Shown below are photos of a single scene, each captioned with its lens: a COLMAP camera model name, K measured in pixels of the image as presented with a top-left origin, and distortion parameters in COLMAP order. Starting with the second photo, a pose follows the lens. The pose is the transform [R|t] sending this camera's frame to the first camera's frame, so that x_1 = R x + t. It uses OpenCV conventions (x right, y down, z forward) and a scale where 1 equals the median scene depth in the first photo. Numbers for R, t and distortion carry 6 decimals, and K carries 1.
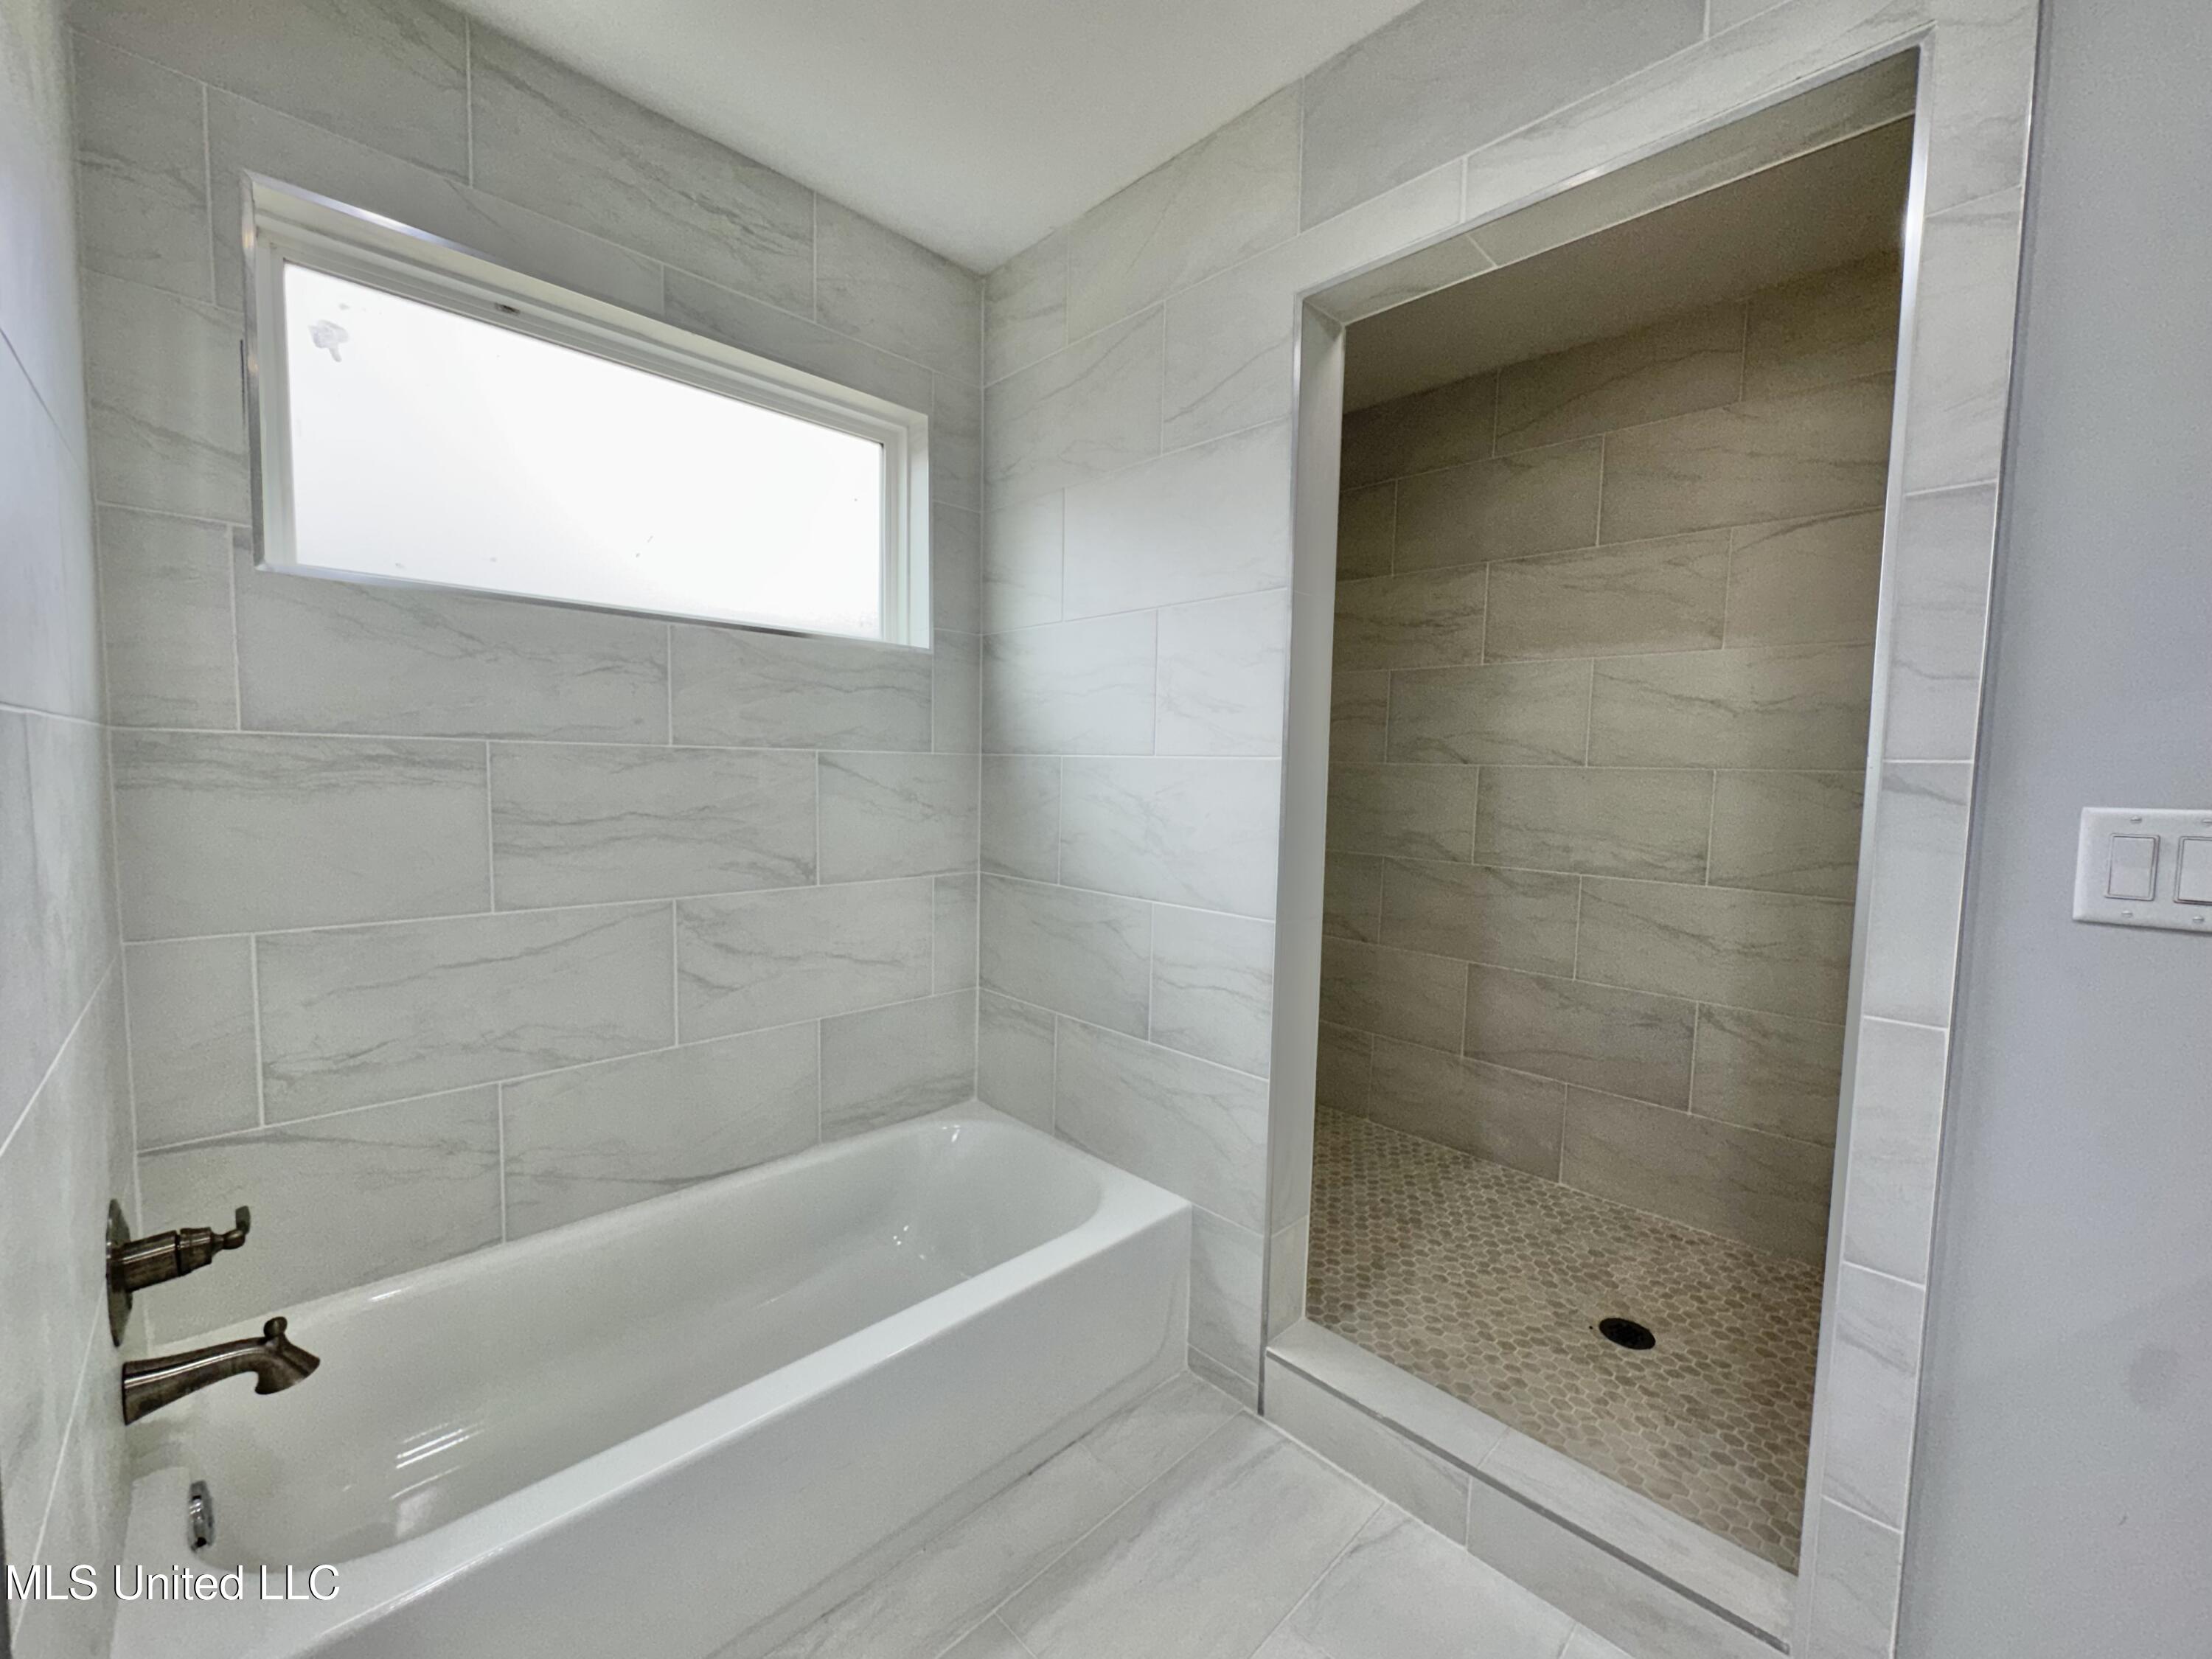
lens RADIAL K [[885.9, 0, 1107.0], [0, 885.9, 830.8], [0, 0, 1]] dist [-0.002275, 0.000076]
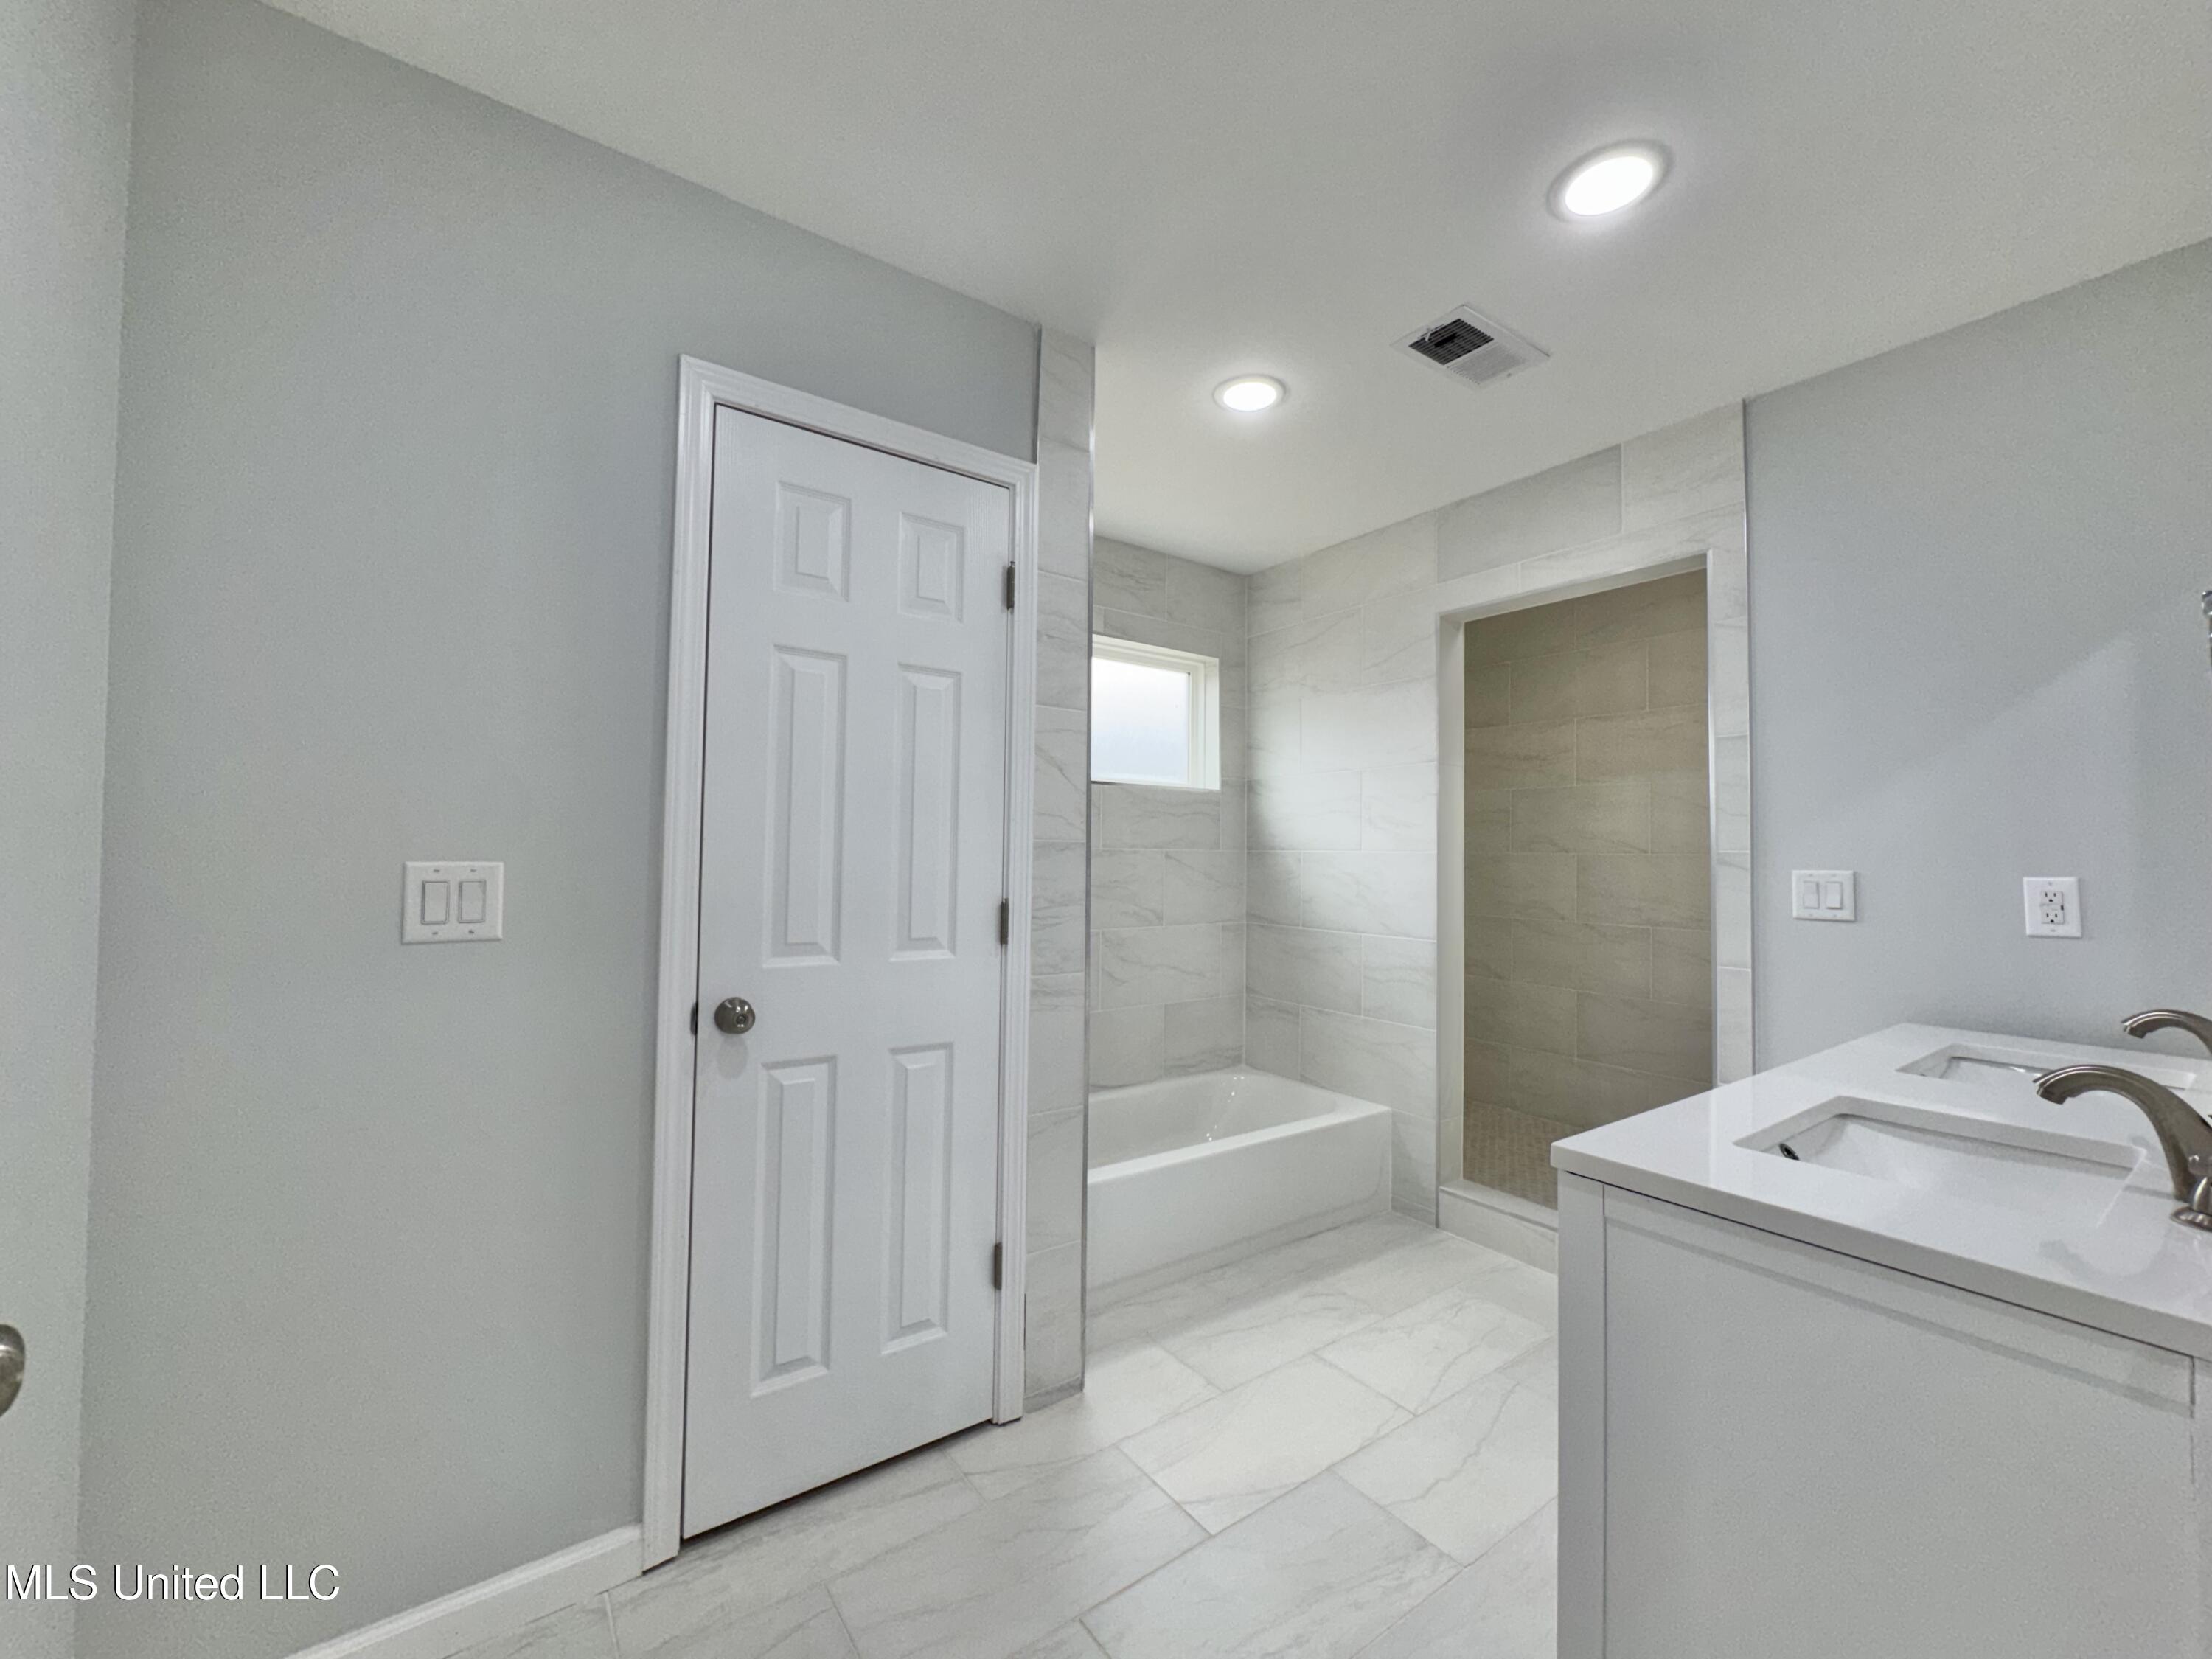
lens RADIAL K [[879.6, 0, 1109.4], [0, 879.6, 833.6], [0, 0, 1]] dist [-0.003062, 0.000174]
pose [[0.987633, -0.014228, -0.156139, -0.163467], [-0.001418, 0.995023, -0.099638, 0.054669], [0.156780, 0.098627, 0.982697, -0.782932]]
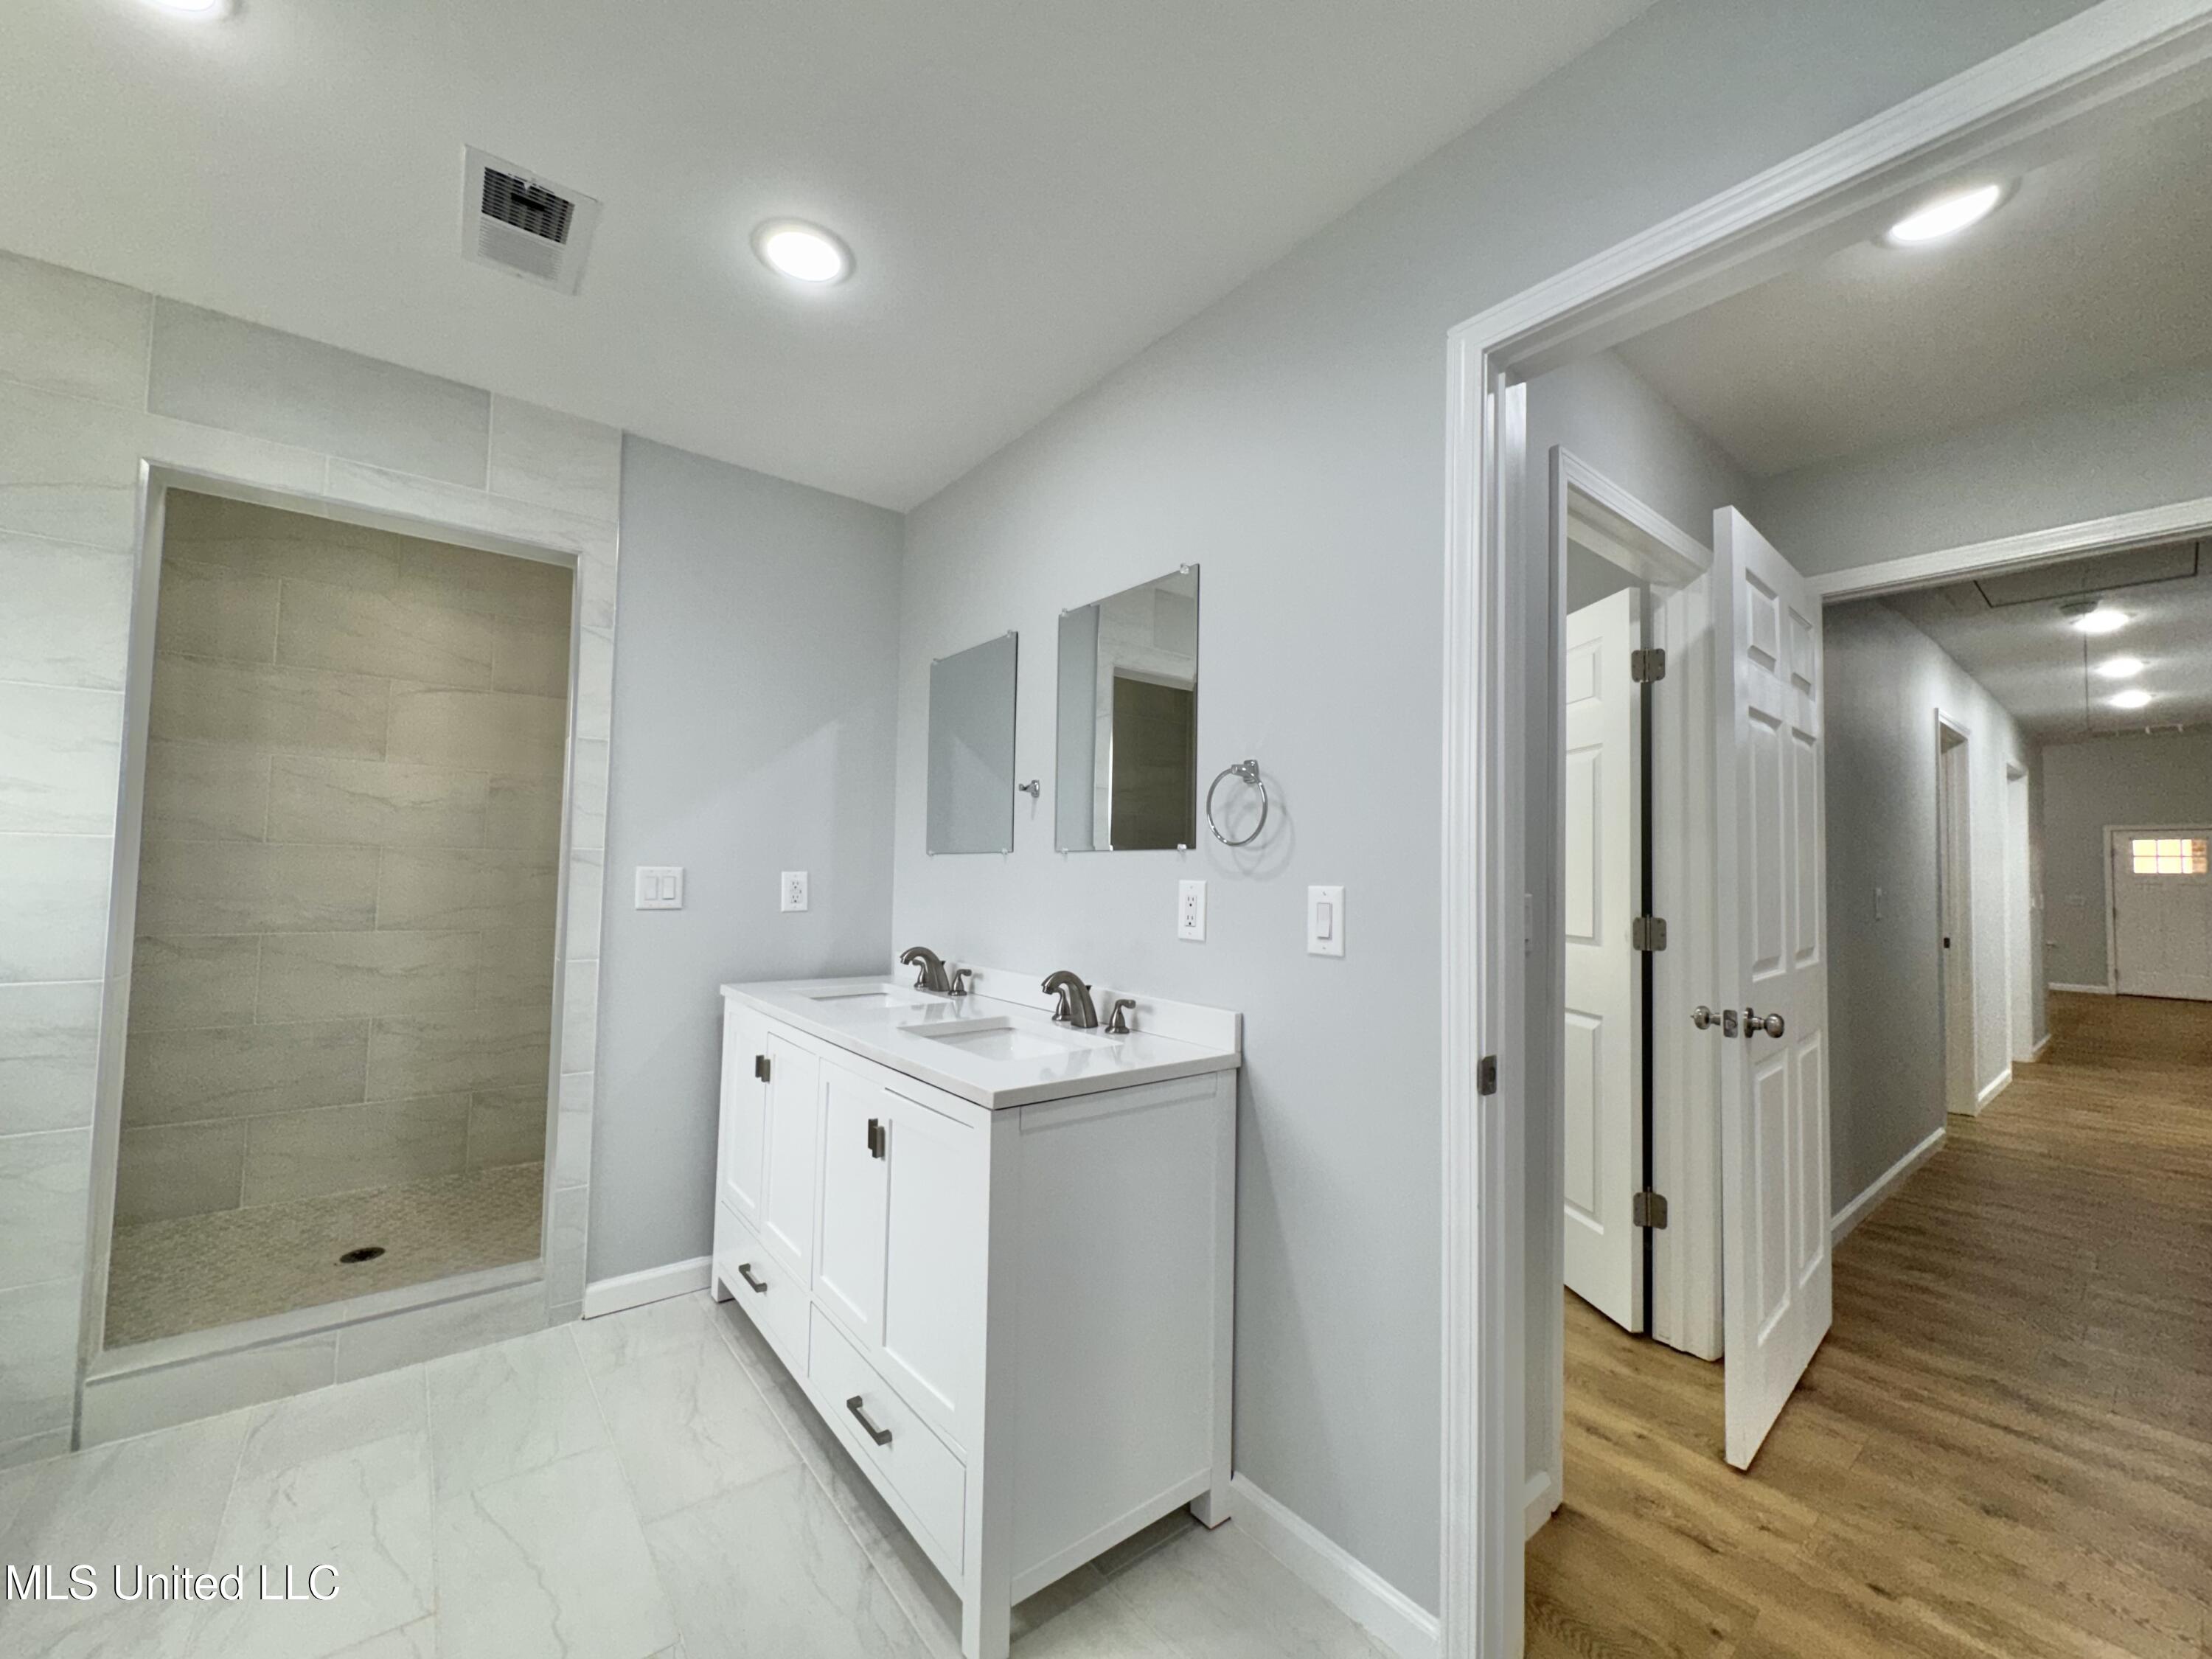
lens RADIAL K [[879.6, 0, 1109.4], [0, 879.6, 833.6], [0, 0, 1]] dist [-0.003062, 0.000174]
pose [[0.109087, 0.025888, 0.993695, -0.675219], [0.051524, 0.998170, -0.031661, 0.014773], [-0.992696, 0.054653, 0.107553, -0.347291]]
